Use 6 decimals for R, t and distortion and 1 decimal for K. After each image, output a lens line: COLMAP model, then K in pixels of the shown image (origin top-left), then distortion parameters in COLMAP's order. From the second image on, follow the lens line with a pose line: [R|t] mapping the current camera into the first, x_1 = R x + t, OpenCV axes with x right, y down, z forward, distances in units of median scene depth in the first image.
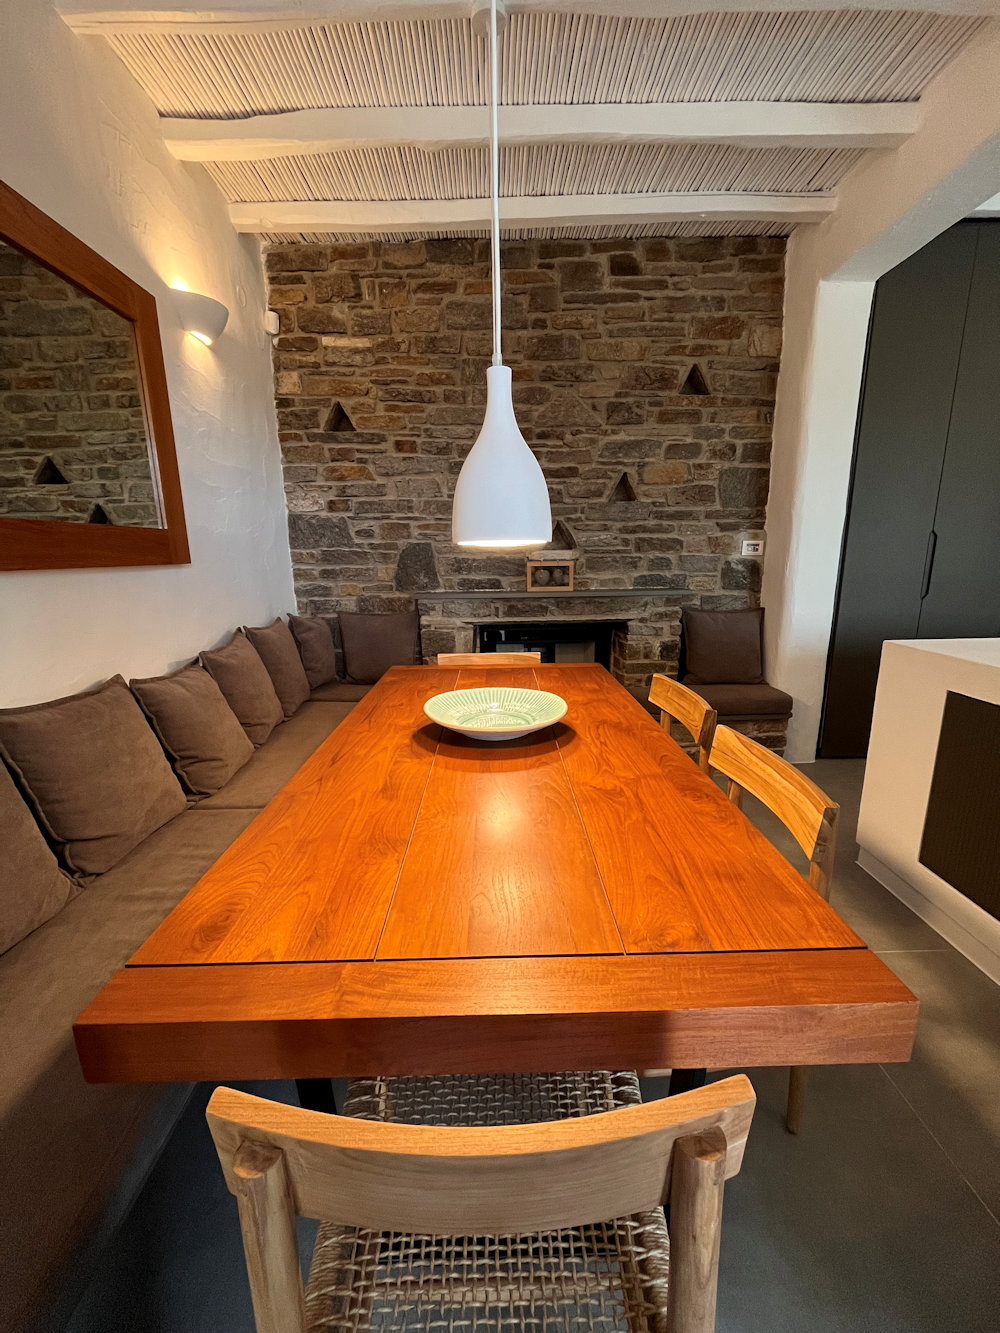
lens RADIAL K [[538.6, 0, 500.1], [0, 538.6, 665.3], [0, 0, 1]] dist [-0.000069, 0.000042]
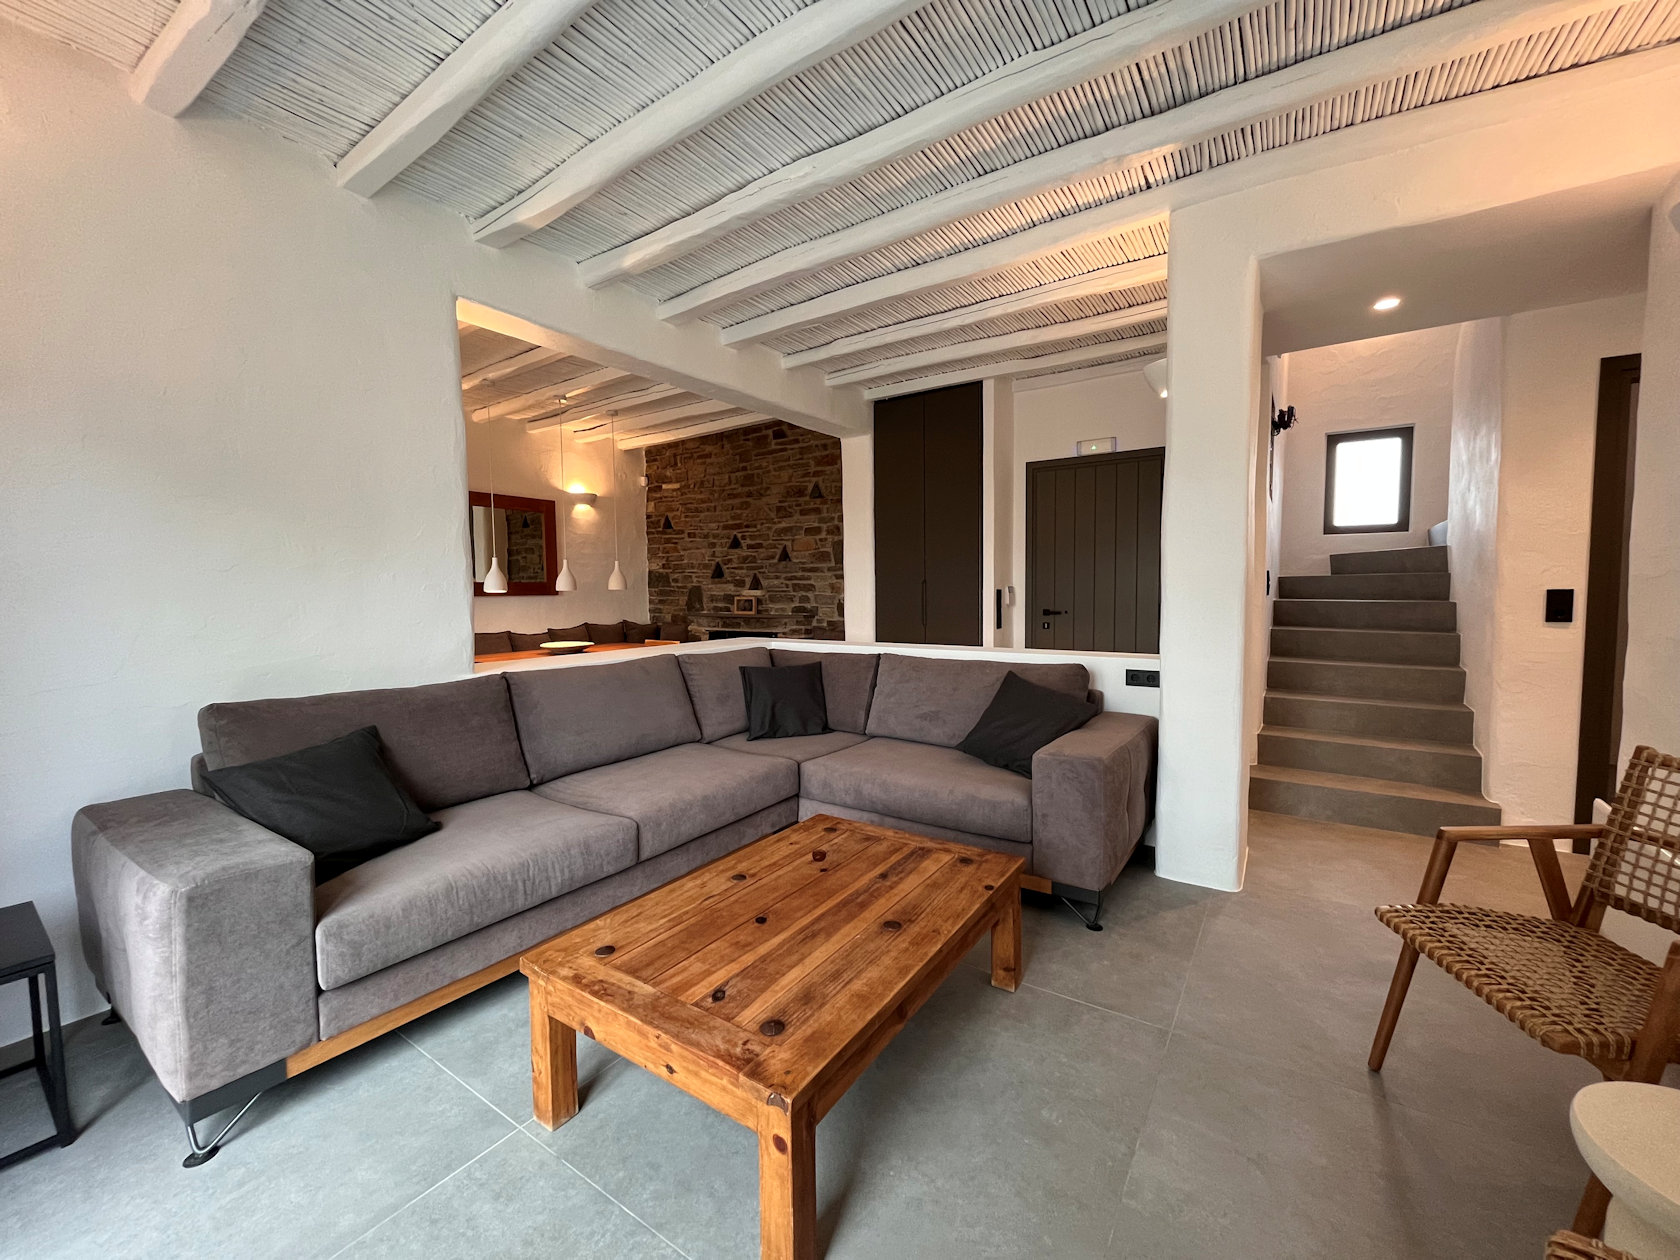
lens RADIAL K [[678.8, 0, 837.2], [0, 678.8, 632.4], [0, 0, 1]] dist [-0.000069, 0.000042]
pose [[0.819625, 0.045627, -0.571081, 1.589522], [-0.123671, 0.987412, -0.098606, 0.096788], [0.559393, 0.151446, 0.814950, -0.583850]]
